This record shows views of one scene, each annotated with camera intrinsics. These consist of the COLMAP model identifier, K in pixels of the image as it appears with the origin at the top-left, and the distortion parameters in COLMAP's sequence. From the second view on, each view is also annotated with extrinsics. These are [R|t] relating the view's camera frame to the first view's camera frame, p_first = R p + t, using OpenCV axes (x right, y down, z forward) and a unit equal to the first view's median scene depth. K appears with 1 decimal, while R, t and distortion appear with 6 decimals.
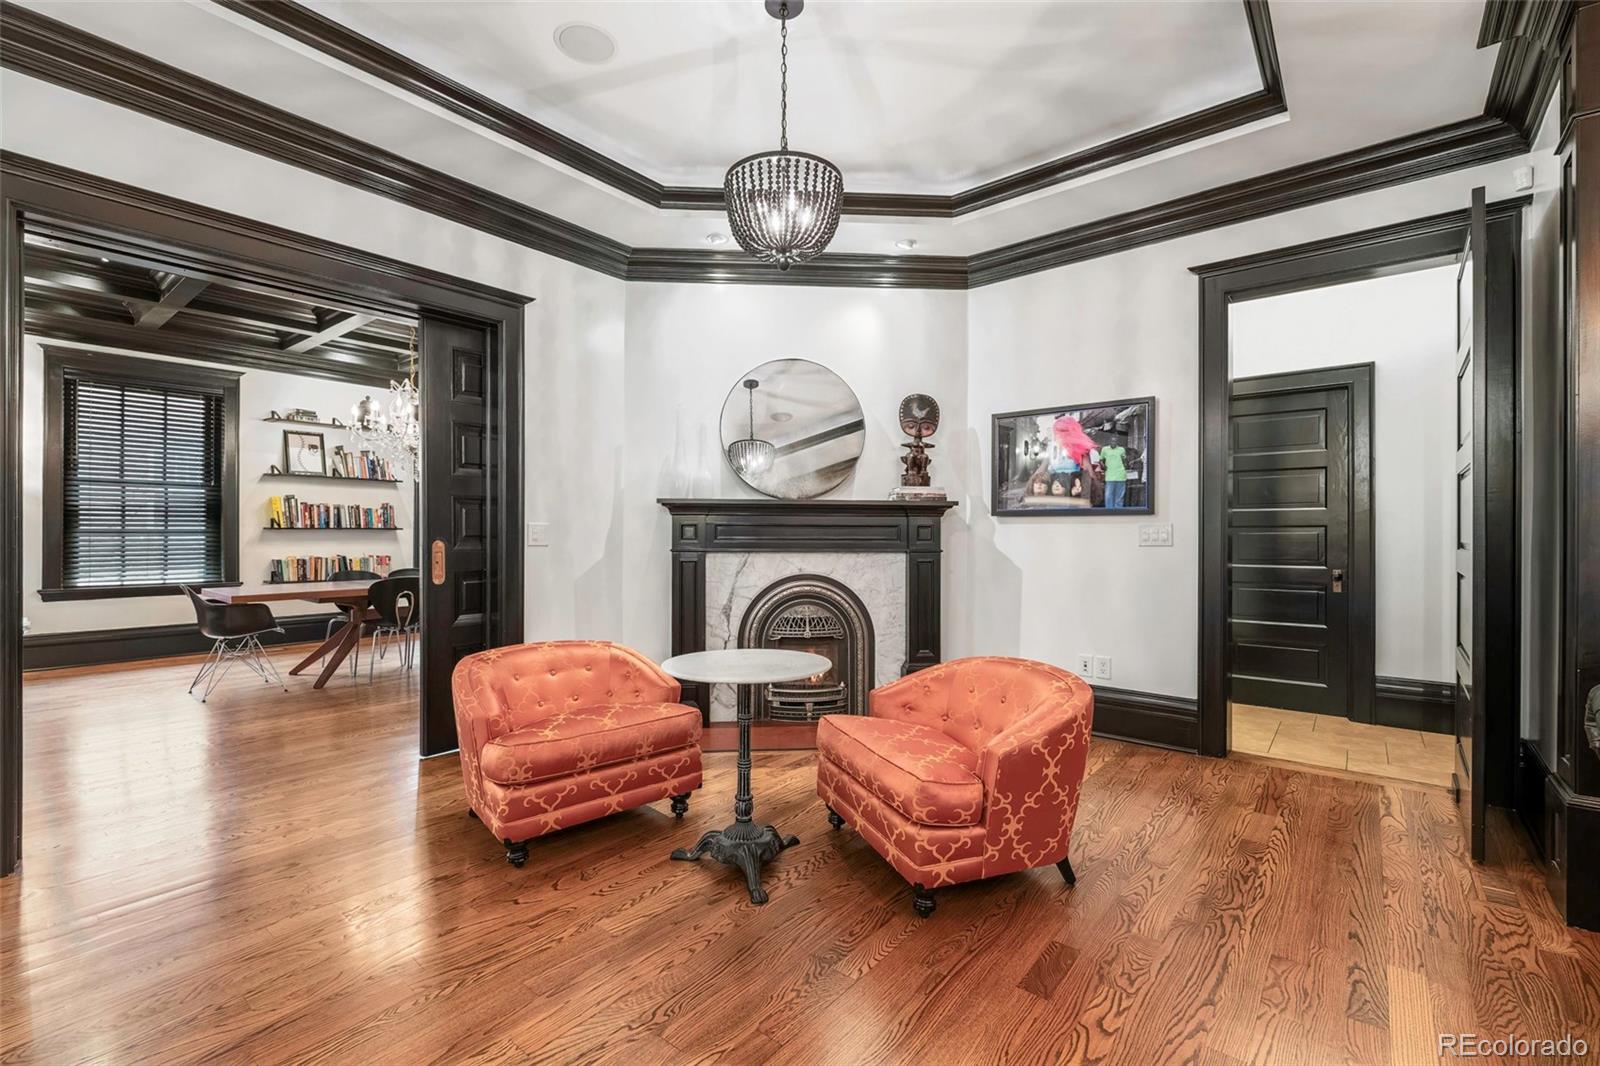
lens RADIAL K [[697.6, 0, 807.9], [0, 697.6, 540.5], [0, 0, 1]] dist [0.003204, 0.001379]
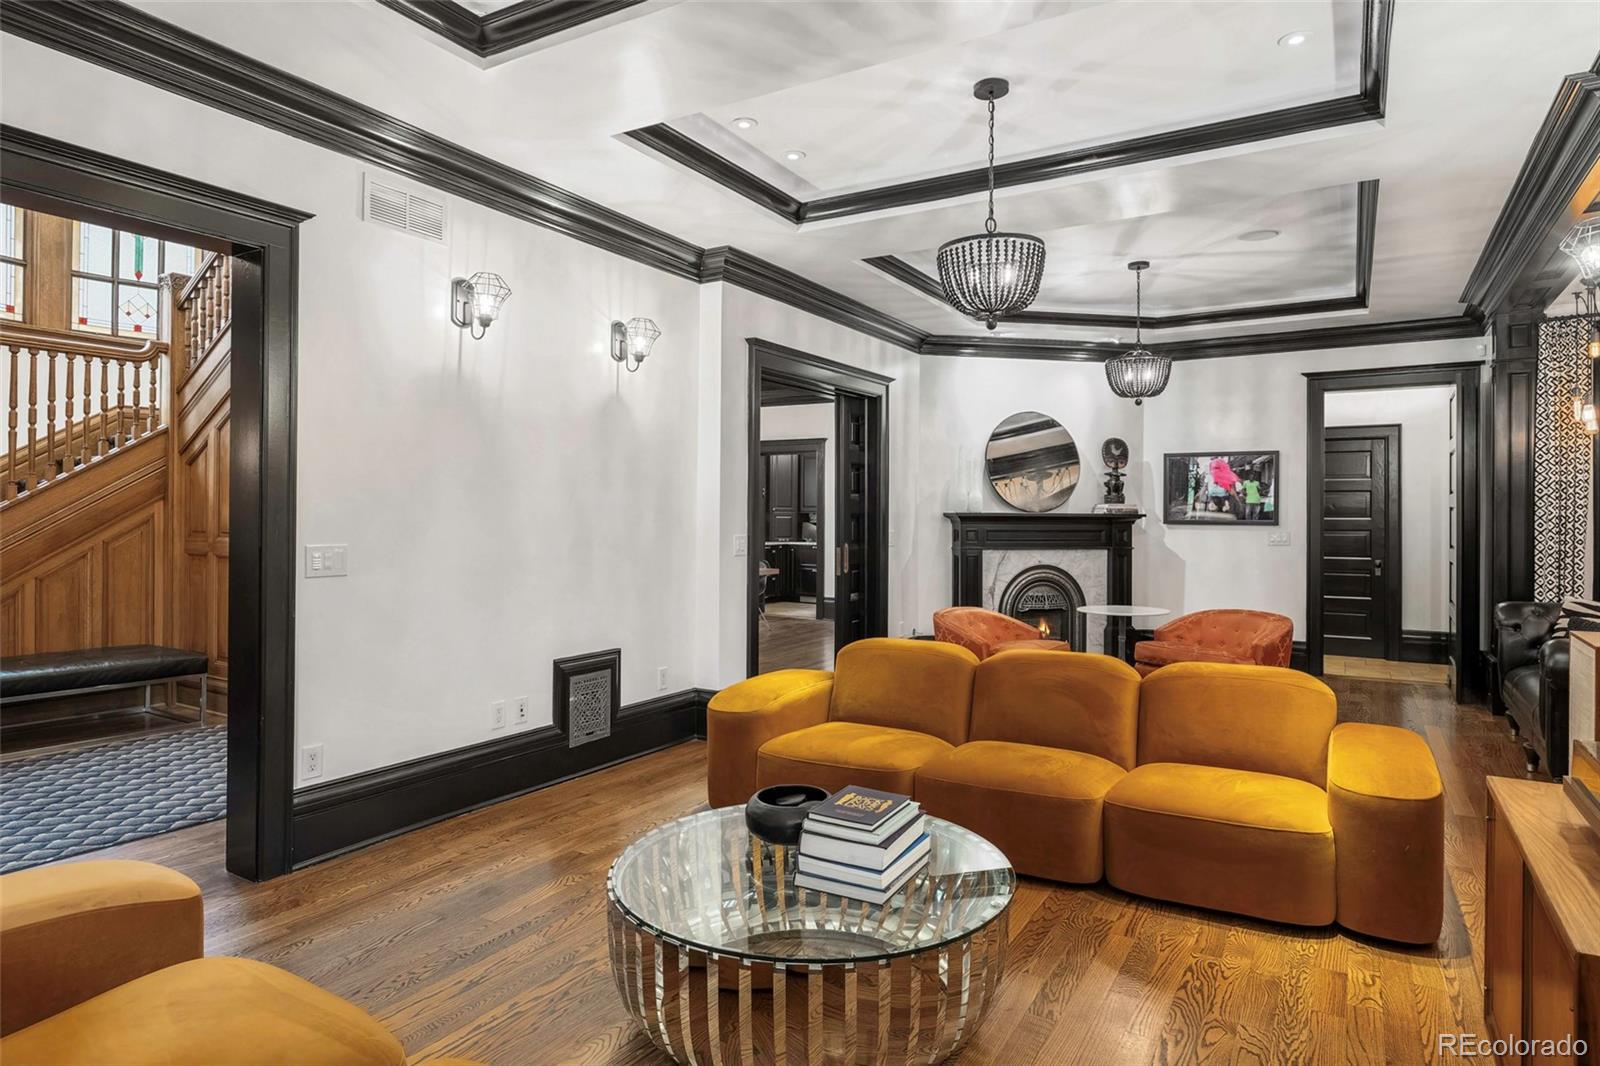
lens RADIAL K [[953.3, 0, 793.1], [0, 953.3, 521.8], [0, 0, 1]] dist [0.007018, -0.003825]
pose [[0.989293, 0.000977, 0.145939, -0.826823], [-0.001320, 0.999997, 0.002257, -0.045248], [-0.145937, -0.002425, 0.989291, -0.888740]]
